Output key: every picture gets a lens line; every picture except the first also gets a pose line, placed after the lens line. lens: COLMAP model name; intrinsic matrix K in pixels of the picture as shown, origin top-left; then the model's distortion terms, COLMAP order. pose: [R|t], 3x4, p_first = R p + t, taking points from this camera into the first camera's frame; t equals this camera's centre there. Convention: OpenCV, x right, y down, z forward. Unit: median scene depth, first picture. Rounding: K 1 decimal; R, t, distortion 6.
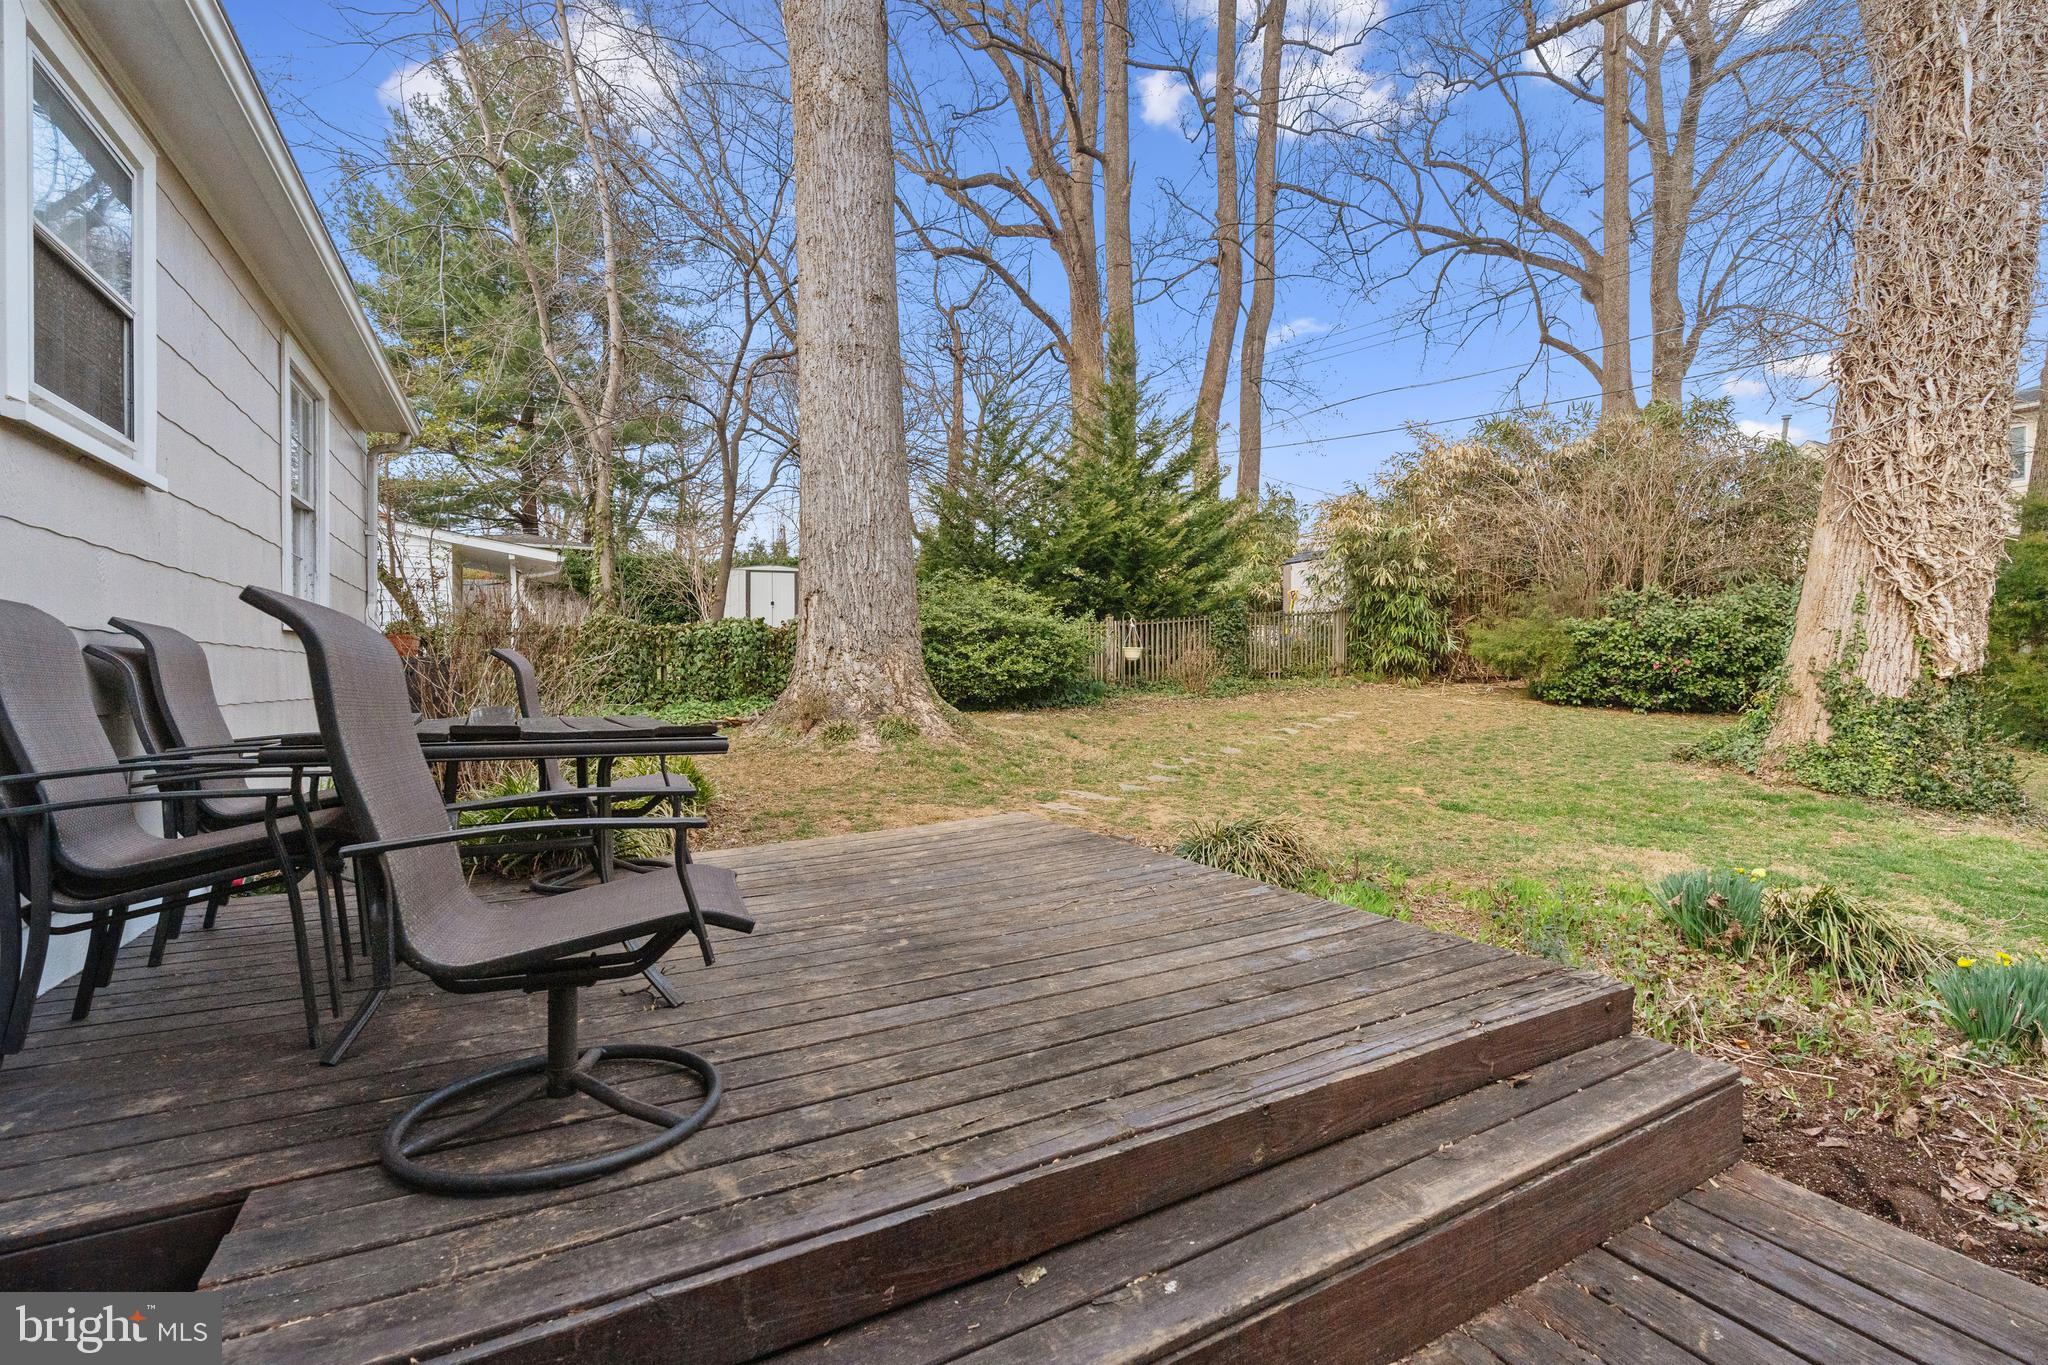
lens RADIAL K [[932.0, 0, 1021.4], [0, 932.0, 690.1], [0, 0, 1]] dist [-0.010718, 0.002826]
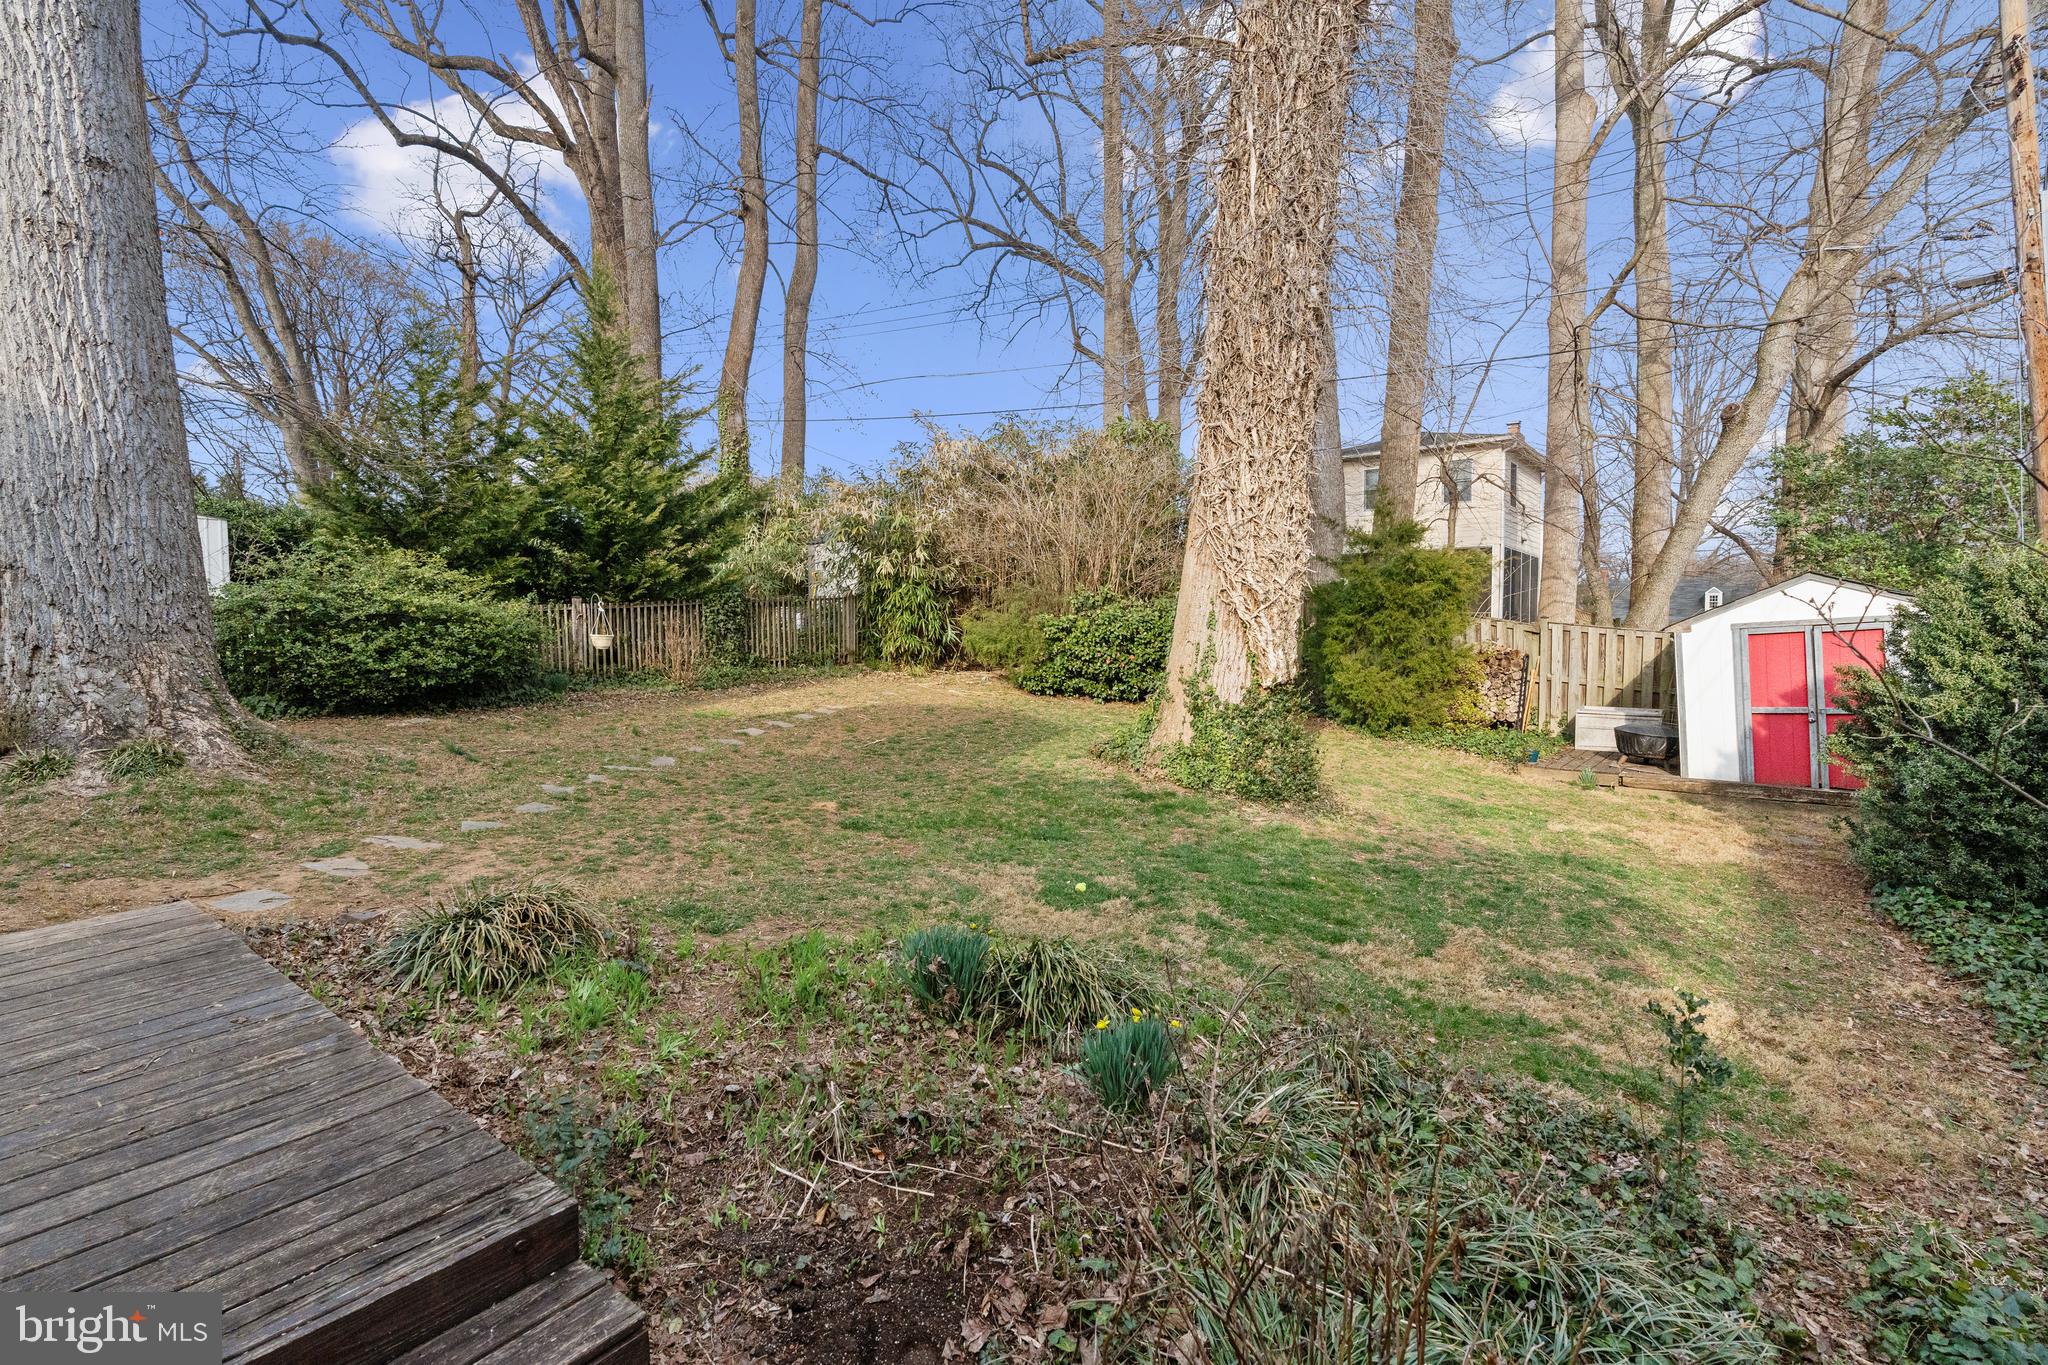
lens RADIAL K [[932.0, 0, 1040.3], [0, 932.0, 676.7], [0, 0, 1]] dist [-0.010718, 0.002826]
pose [[0.909335, -0.006111, 0.416021, 0.148396], [-0.003335, 0.999753, 0.021975, -0.030420], [-0.416052, -0.021370, 0.909090, 0.029227]]
